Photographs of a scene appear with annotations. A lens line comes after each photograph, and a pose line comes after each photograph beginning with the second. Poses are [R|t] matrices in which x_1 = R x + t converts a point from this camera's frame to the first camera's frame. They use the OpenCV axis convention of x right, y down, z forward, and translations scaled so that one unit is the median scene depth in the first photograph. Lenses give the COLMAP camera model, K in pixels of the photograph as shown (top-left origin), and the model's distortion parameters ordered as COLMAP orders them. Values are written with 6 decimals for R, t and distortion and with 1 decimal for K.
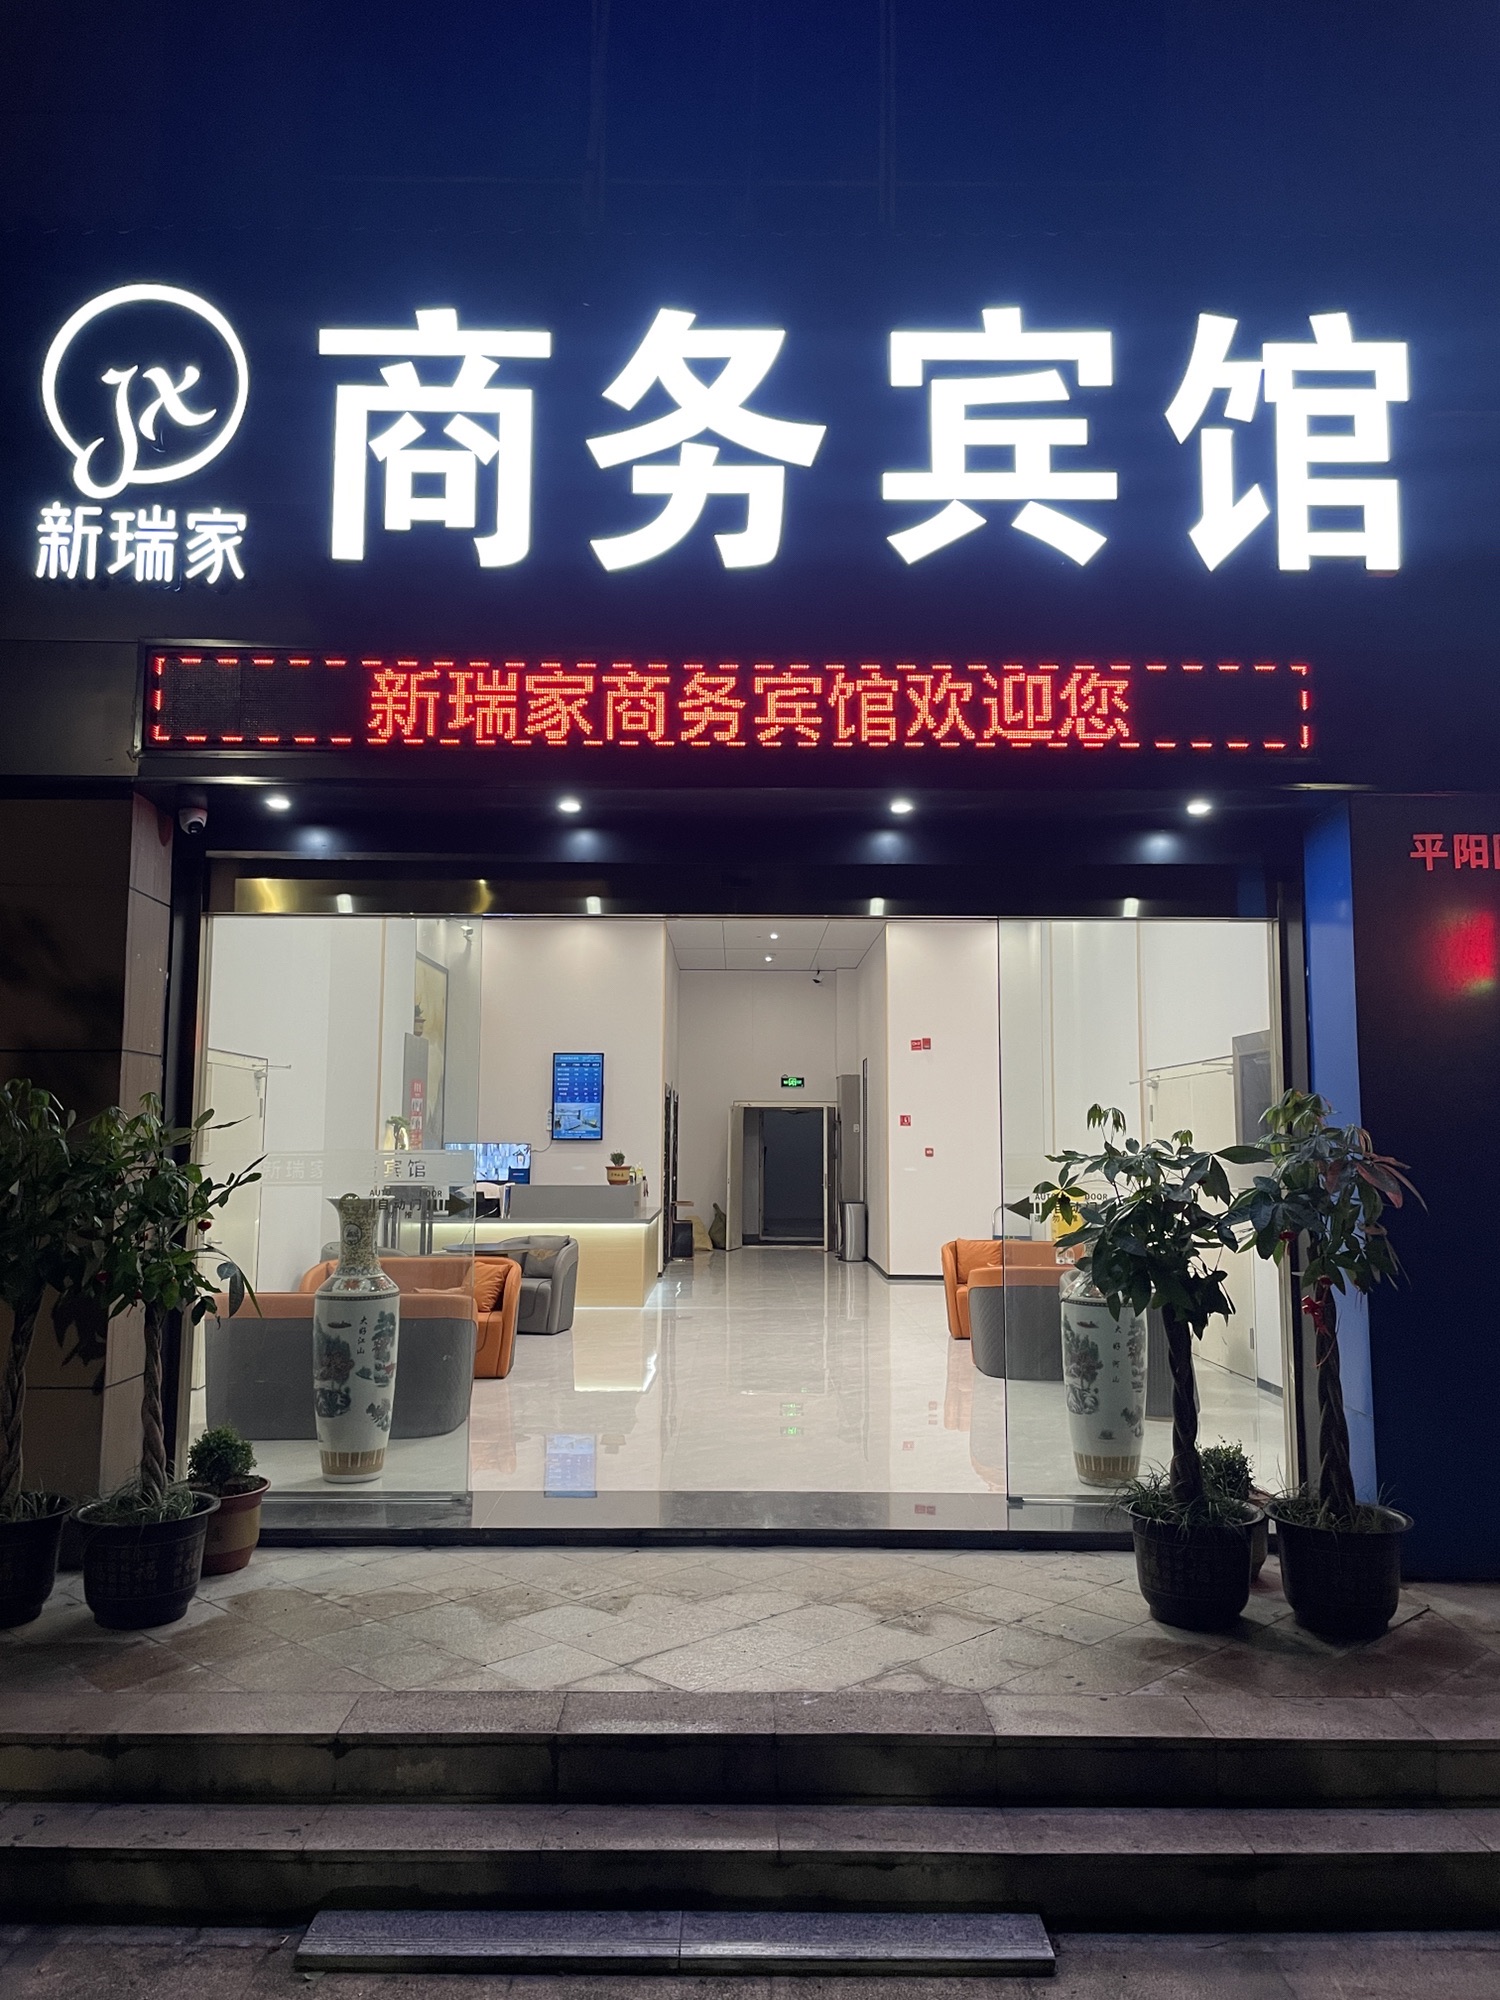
lens RADIAL K [[1520.0, 0, 748.0], [0, 1520.0, 997.8], [0, 0, 1]] dist [-0.001065, -0.000020]
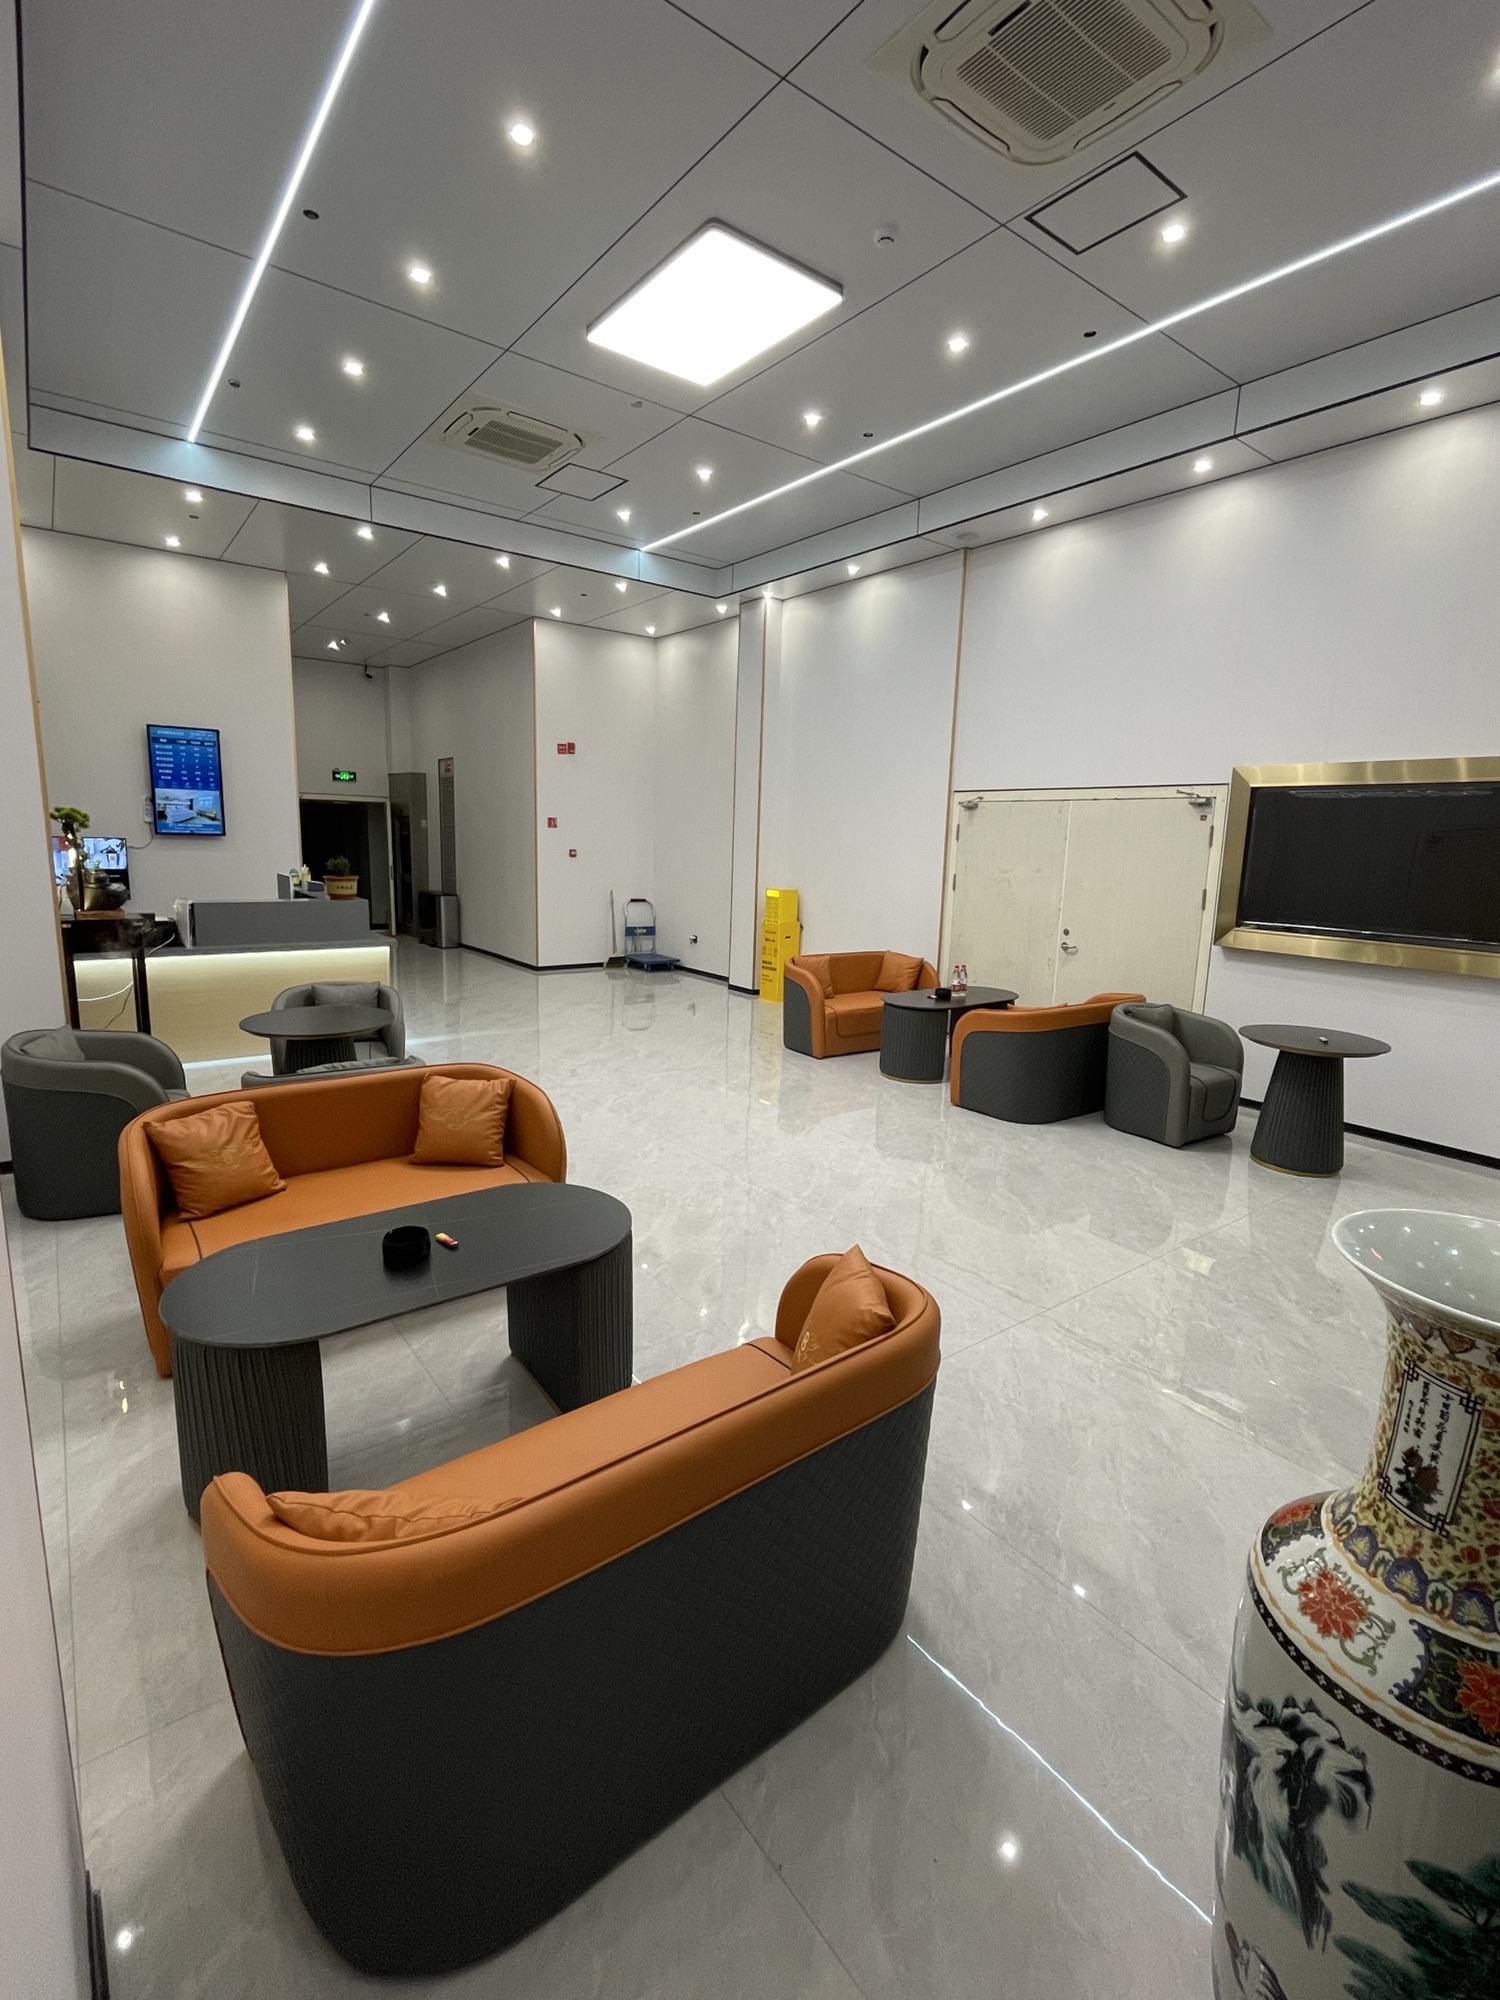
lens RADIAL K [[915.8, 0, 752.1], [0, 915.8, 994.2], [0, 0, 1]] dist [-0.002471, -0.000086]
pose [[0.799413, -0.081883, 0.595176, -0.171581], [-0.083949, 0.965725, 0.245618, 0.028516], [-0.594888, -0.246315, 0.765139, 0.407289]]
